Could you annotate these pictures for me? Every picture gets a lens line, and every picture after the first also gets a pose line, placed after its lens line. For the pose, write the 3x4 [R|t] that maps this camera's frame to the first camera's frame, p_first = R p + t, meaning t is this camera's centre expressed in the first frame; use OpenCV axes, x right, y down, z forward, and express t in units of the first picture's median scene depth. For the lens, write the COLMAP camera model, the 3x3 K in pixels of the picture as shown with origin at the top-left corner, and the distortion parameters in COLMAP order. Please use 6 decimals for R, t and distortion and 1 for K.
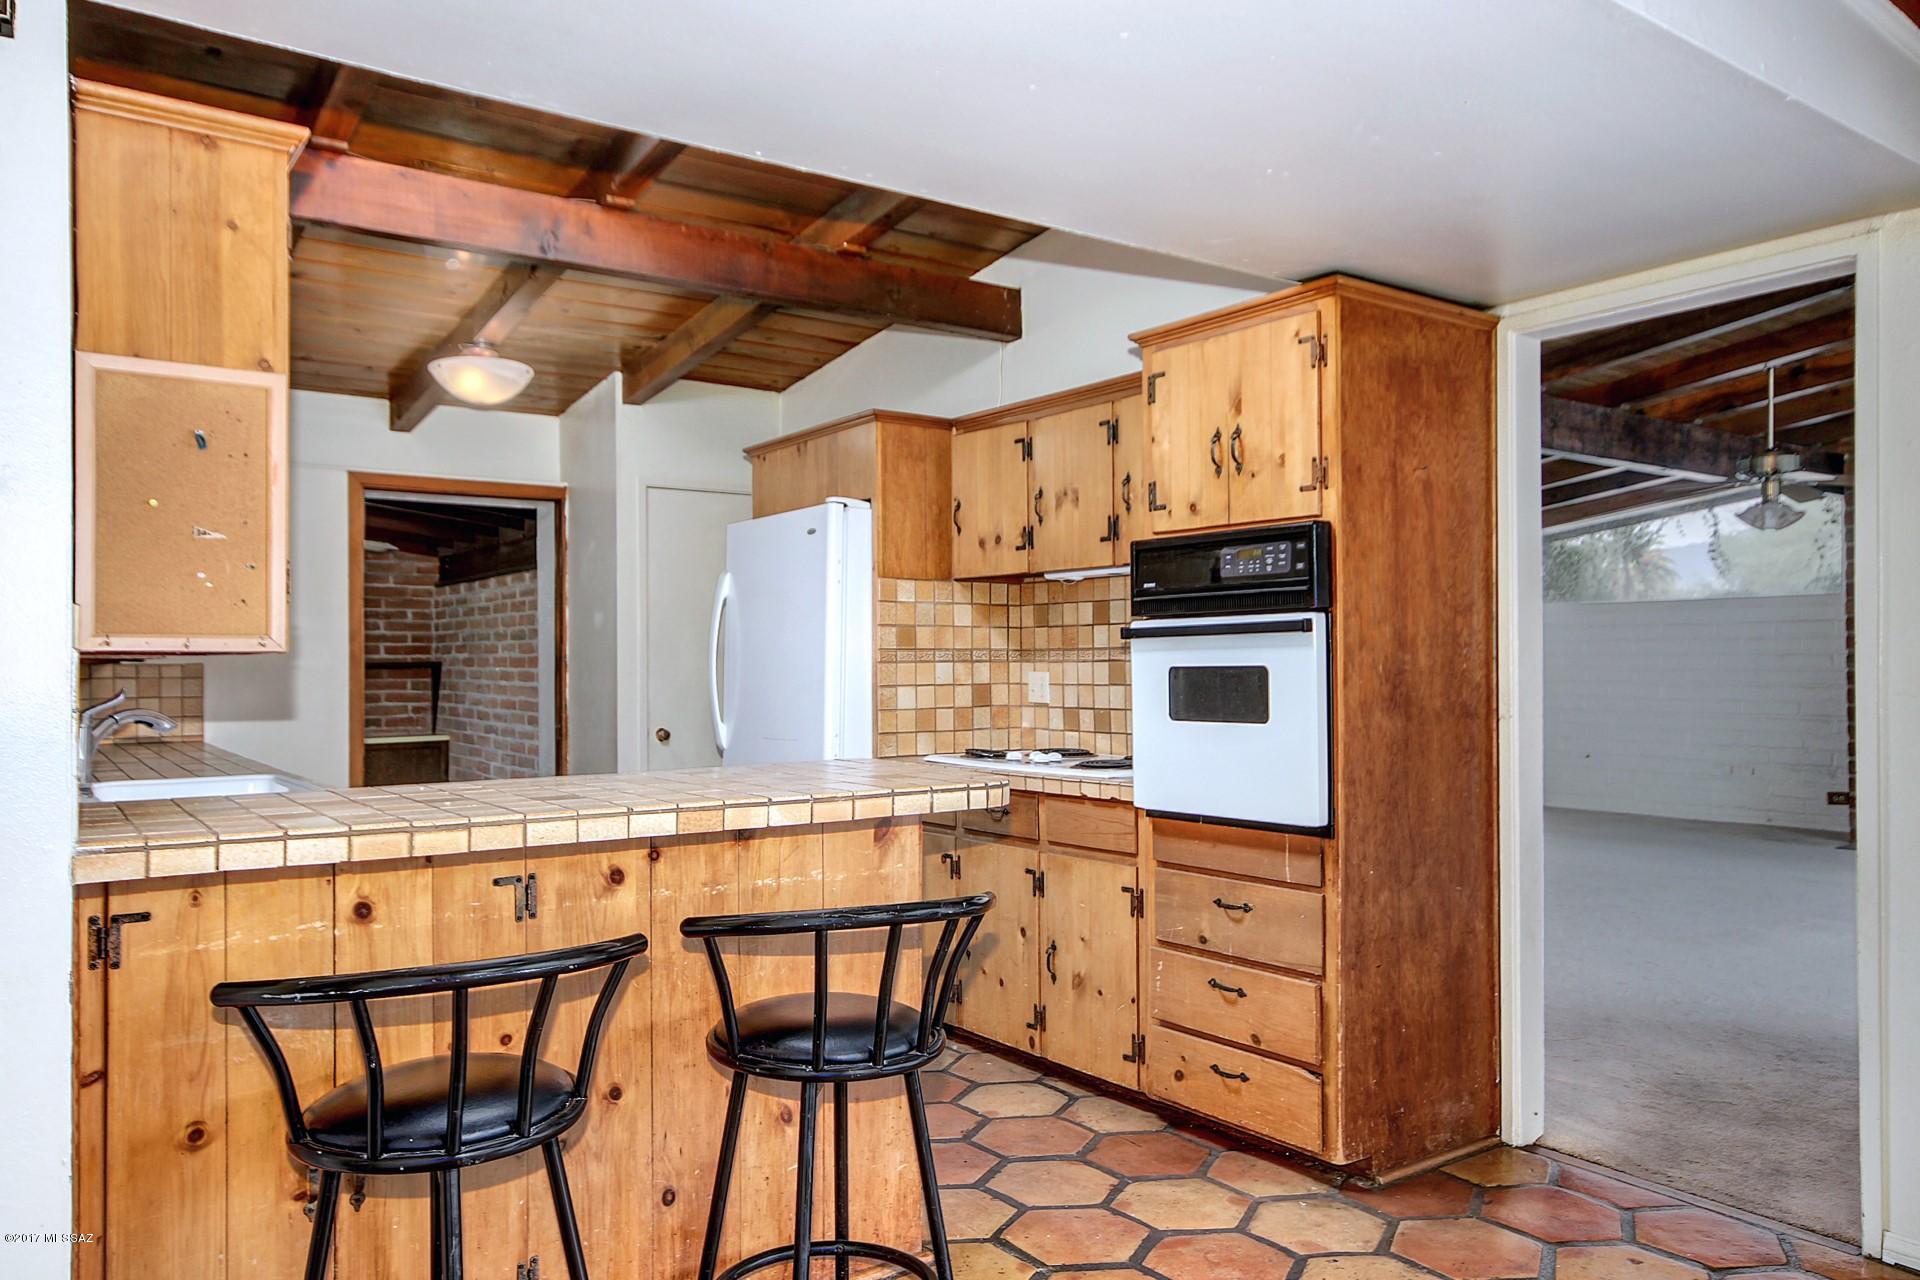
lens RADIAL K [[1343.2, 0, 954.2], [0, 1343.2, 652.4], [0, 0, 1]] dist [-0.000840, -0.000078]
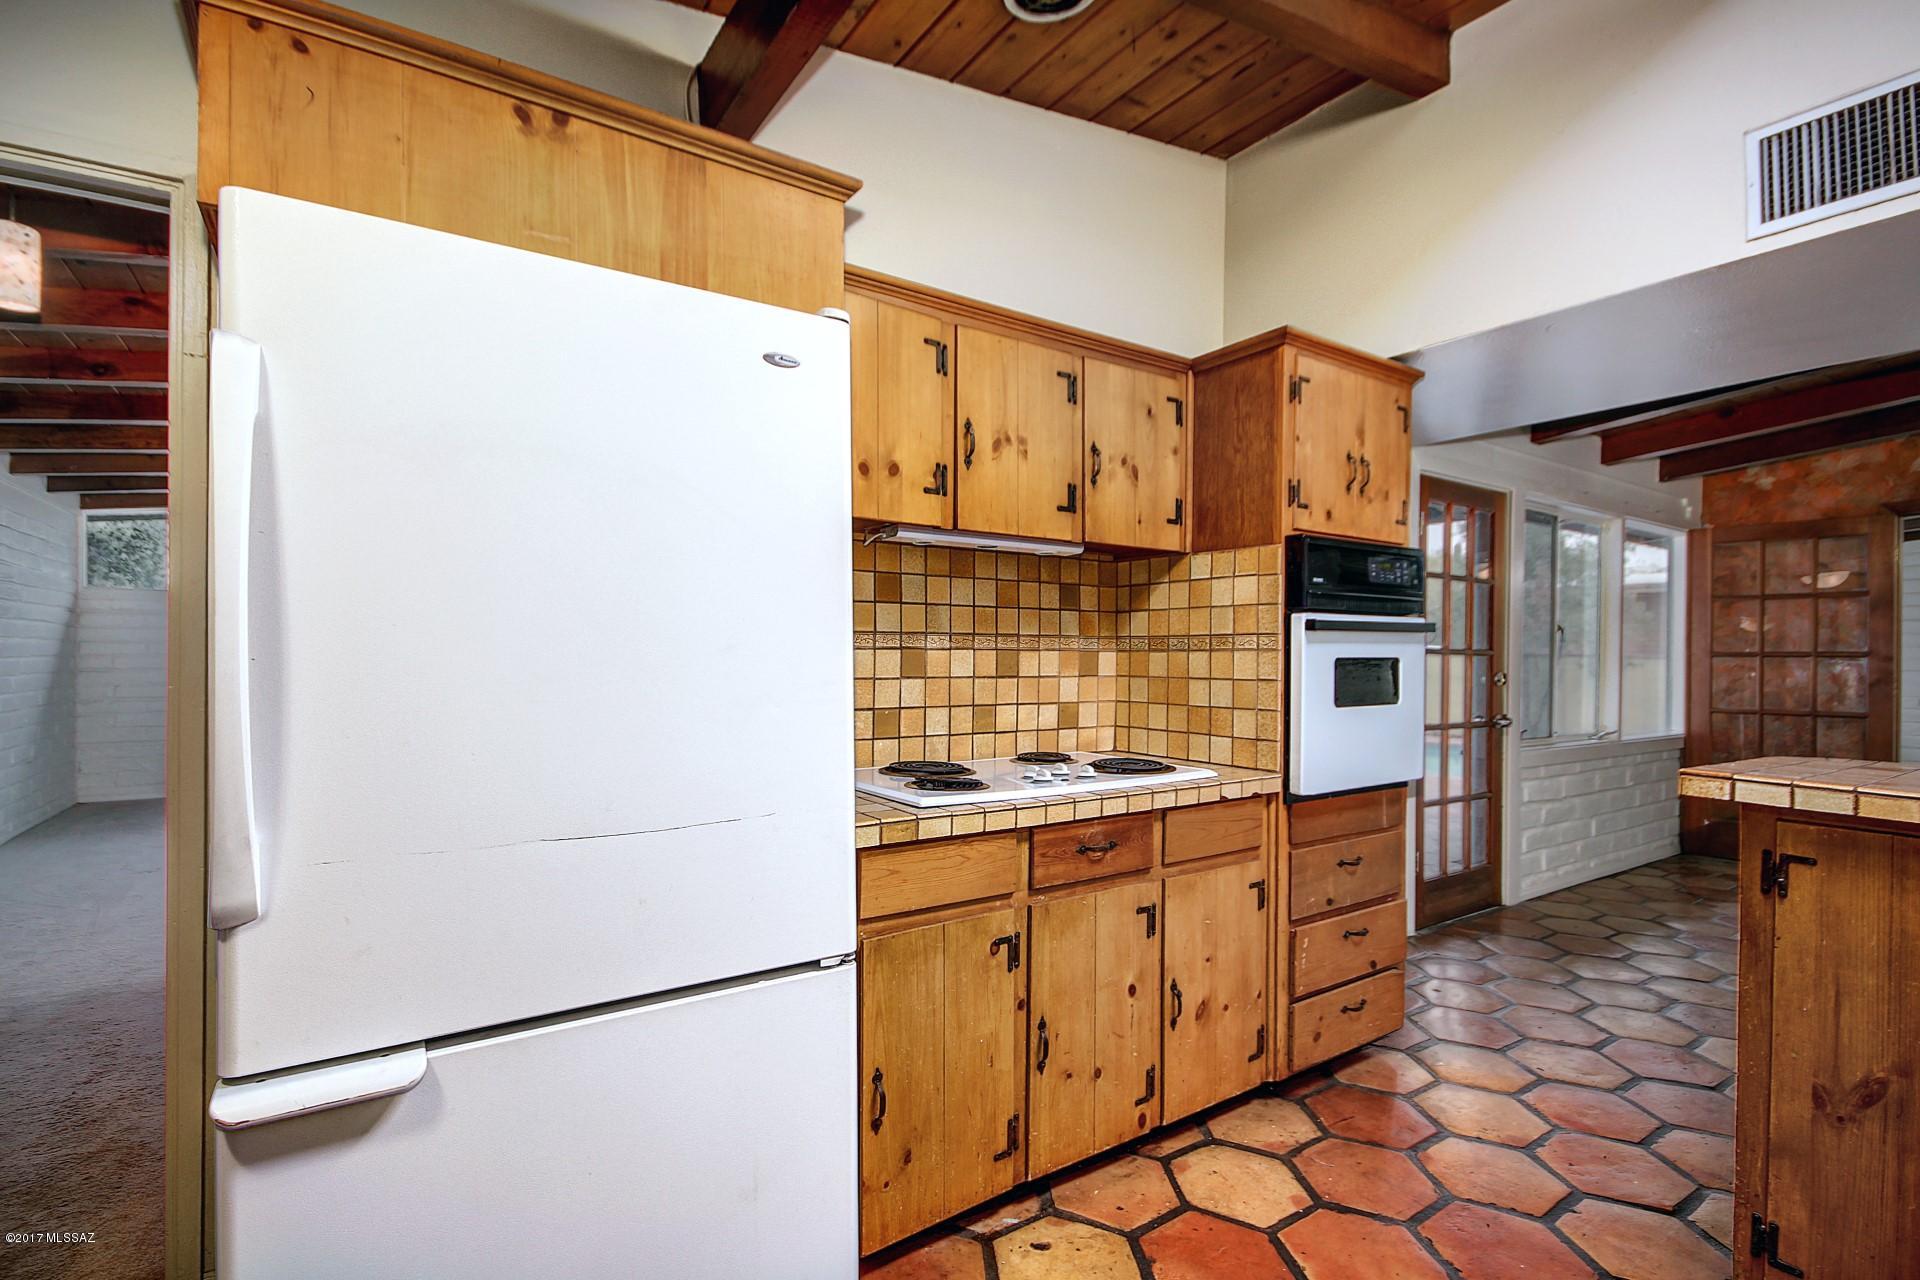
lens RADIAL K [[895.9, 0, 957.2], [0, 895.9, 645.9], [0, 0, 1]] dist [0.005144, 0.000214]
pose [[0.031813, 0.008959, 0.999454, -0.558038], [-0.019824, 0.999769, -0.008331, 0.012618], [-0.999297, -0.019548, 0.031984, 1.255411]]
